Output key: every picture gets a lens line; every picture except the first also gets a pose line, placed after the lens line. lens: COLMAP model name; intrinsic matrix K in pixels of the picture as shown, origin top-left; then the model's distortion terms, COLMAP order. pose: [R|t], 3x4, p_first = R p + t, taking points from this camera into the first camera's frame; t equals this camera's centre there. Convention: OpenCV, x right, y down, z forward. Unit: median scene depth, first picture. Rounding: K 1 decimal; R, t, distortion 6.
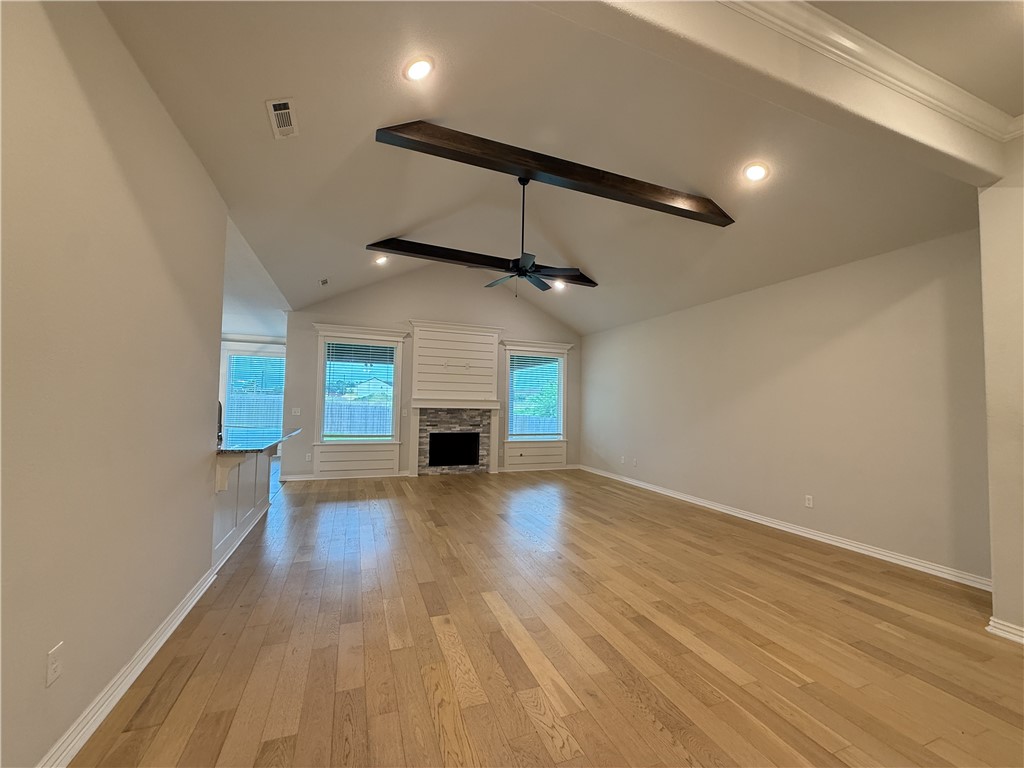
lens RADIAL K [[408.6, 0, 514.8], [0, 408.6, 384.2], [0, 0, 1]] dist [-0.000581, 0.000383]
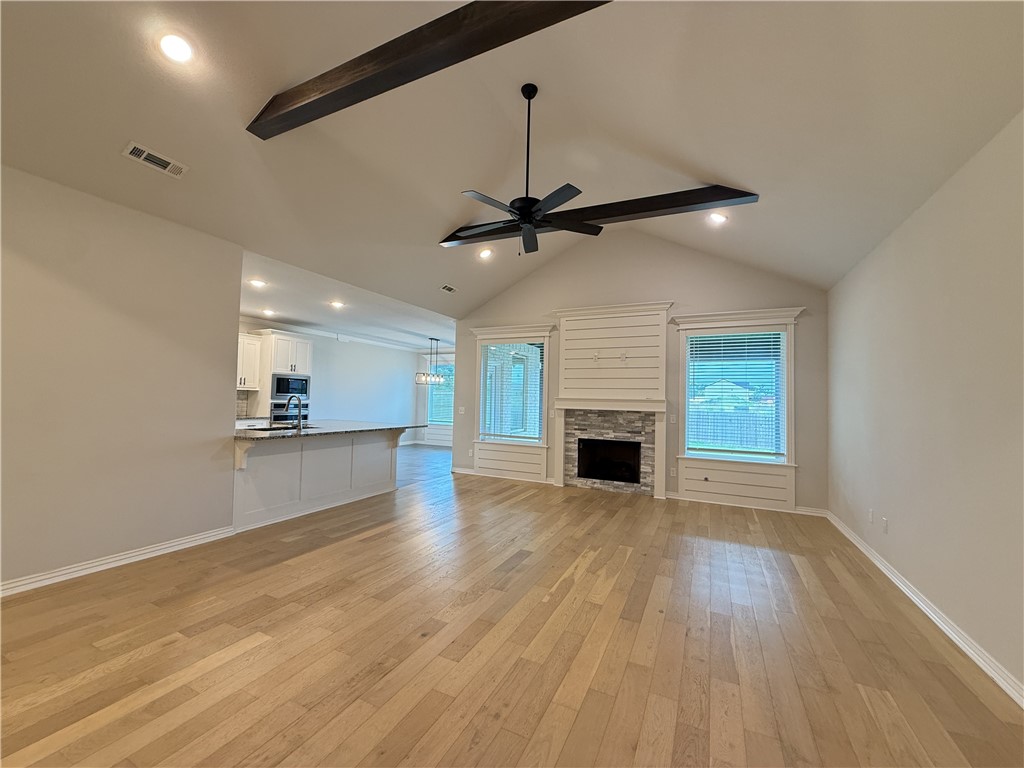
lens RADIAL K [[408.6, 0, 514.6], [0, 408.6, 384.5], [0, 0, 1]] dist [-0.000581, 0.000383]
pose [[0.677443, -0.031552, -0.734898, 0.333047], [0.026093, 0.999482, -0.018858, 0.018994], [0.735112, -0.006401, 0.677915, 0.316108]]
